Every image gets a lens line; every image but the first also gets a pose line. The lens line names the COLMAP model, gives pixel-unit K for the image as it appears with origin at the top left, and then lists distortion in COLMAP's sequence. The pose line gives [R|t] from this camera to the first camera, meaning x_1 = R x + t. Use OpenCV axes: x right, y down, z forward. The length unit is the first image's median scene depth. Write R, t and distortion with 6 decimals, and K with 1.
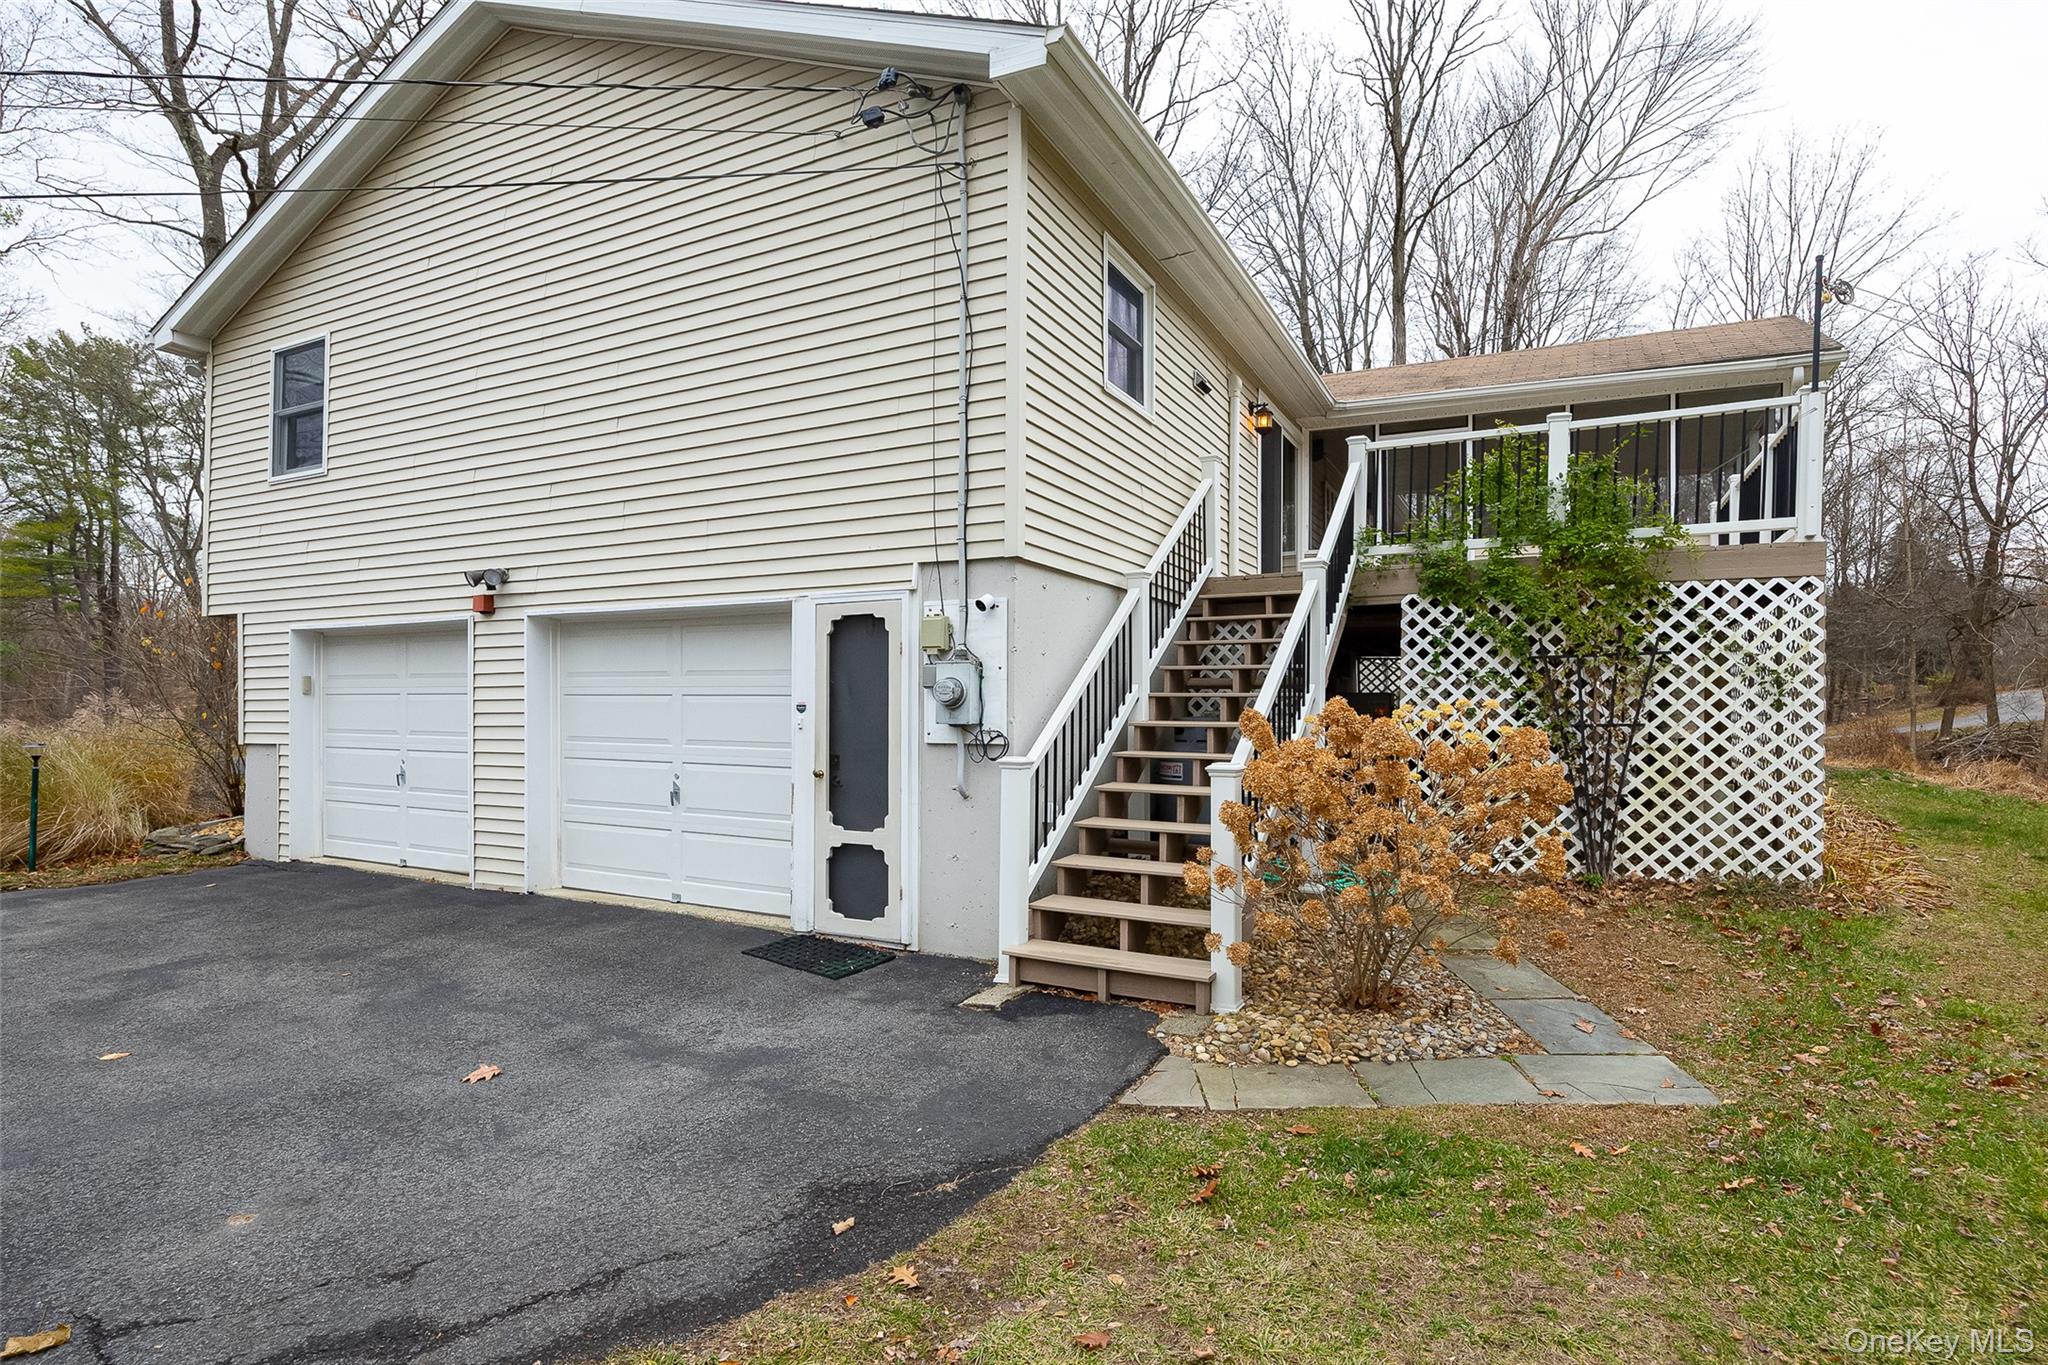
lens RADIAL K [[883.4, 0, 1046.7], [0, 883.4, 675.4], [0, 0, 1]] dist [-0.002807, -0.000760]
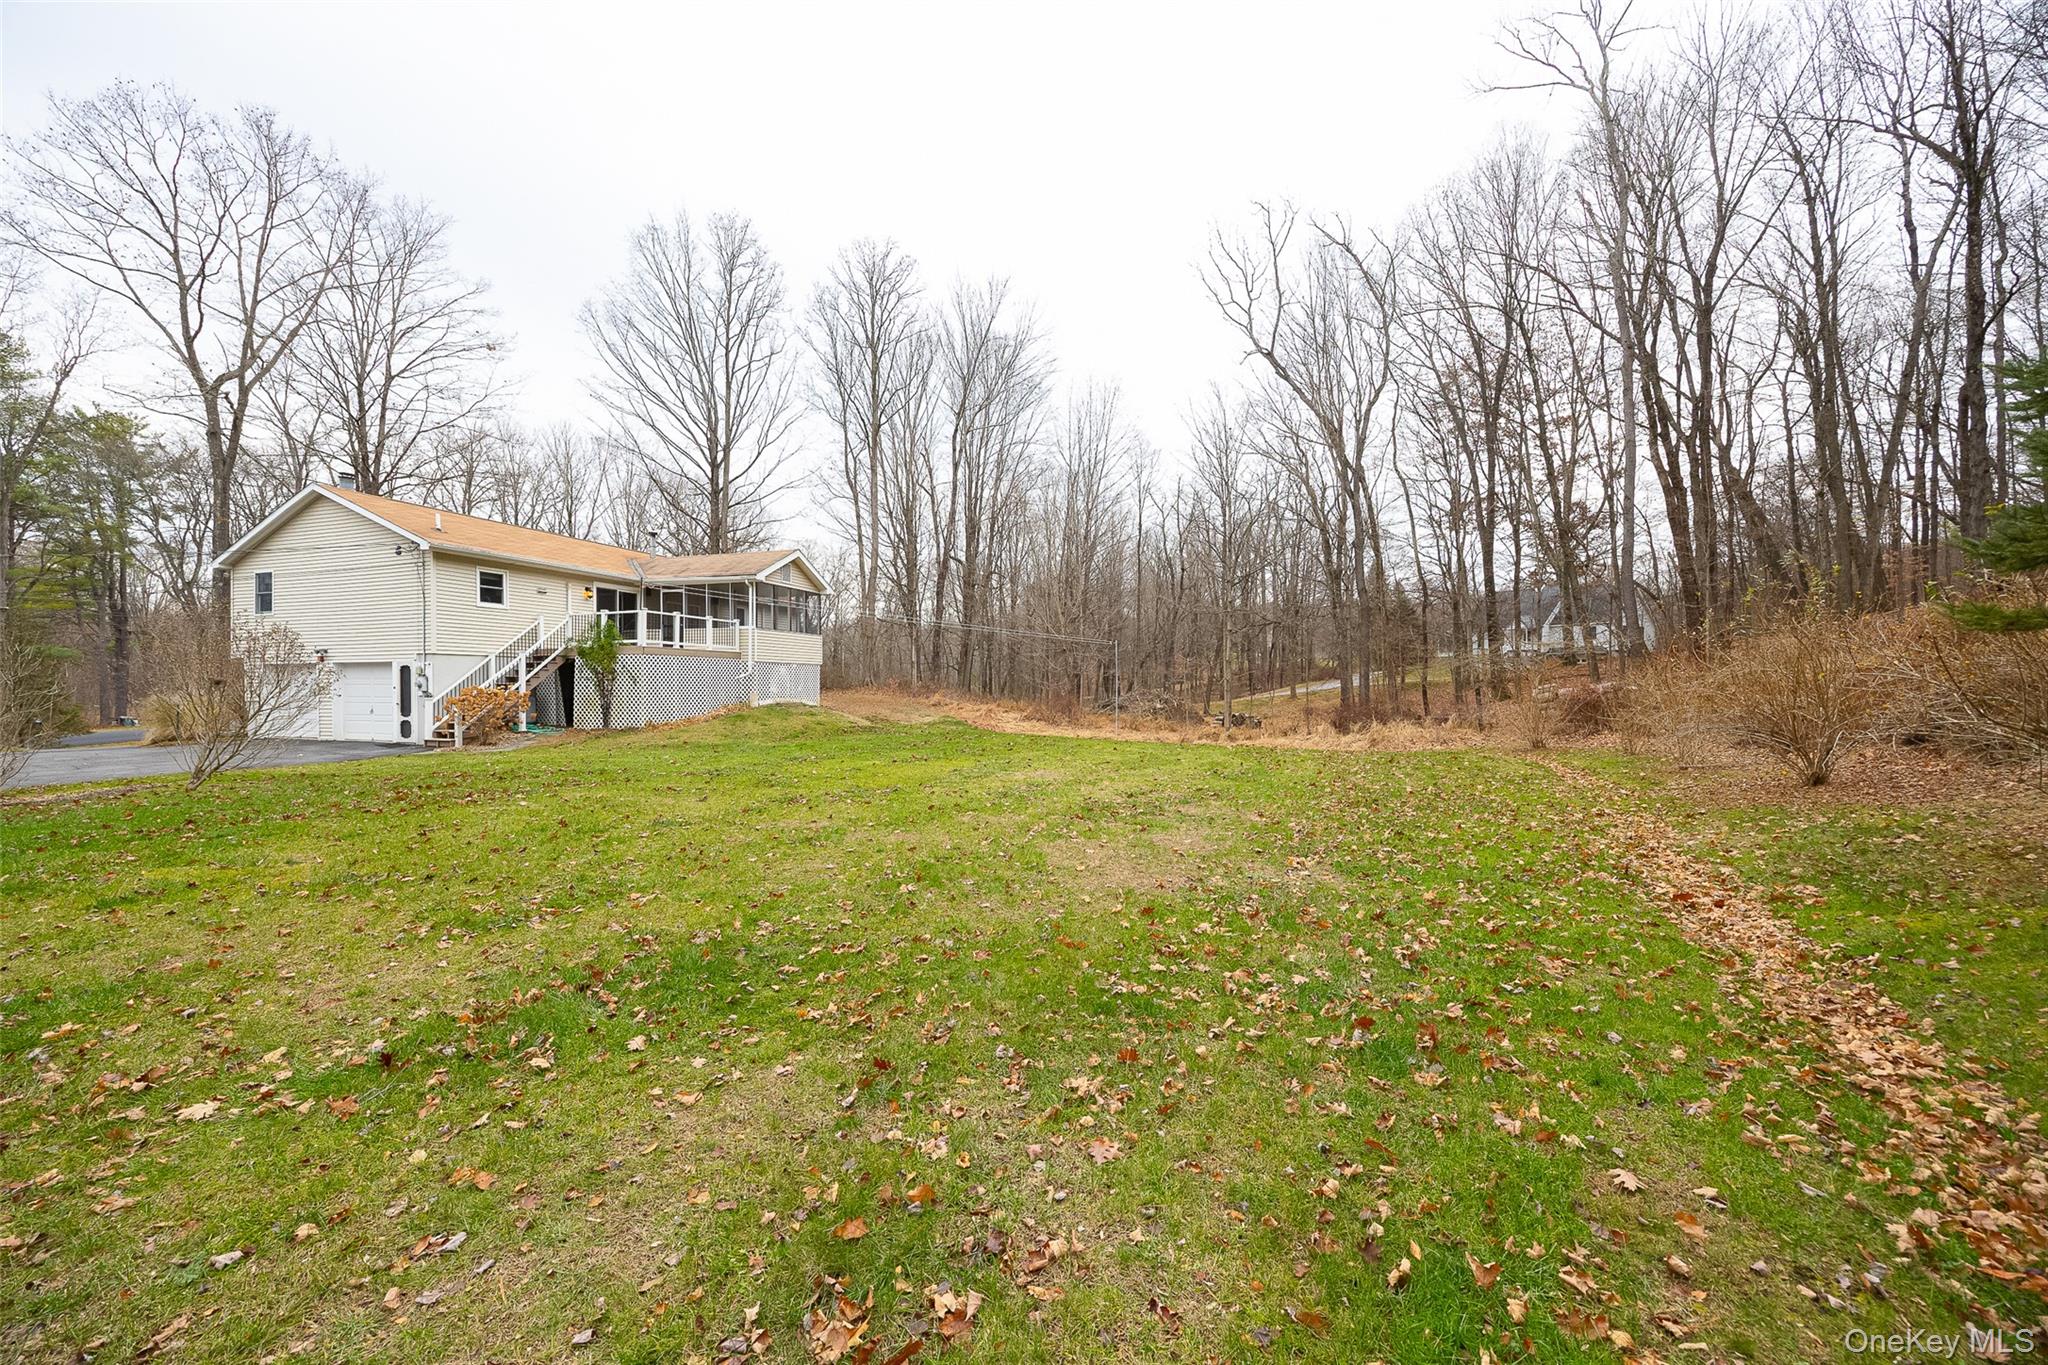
lens RADIAL K [[795.5, 0, 1018.2], [0, 795.5, 671.5], [0, 0, 1]] dist [-0.001924, 0.000103]
pose [[0.998820, -0.008470, 0.047826, 0.628616], [0.007556, 0.999786, 0.019254, -0.022623], [-0.047979, -0.018870, 0.998670, -0.726322]]
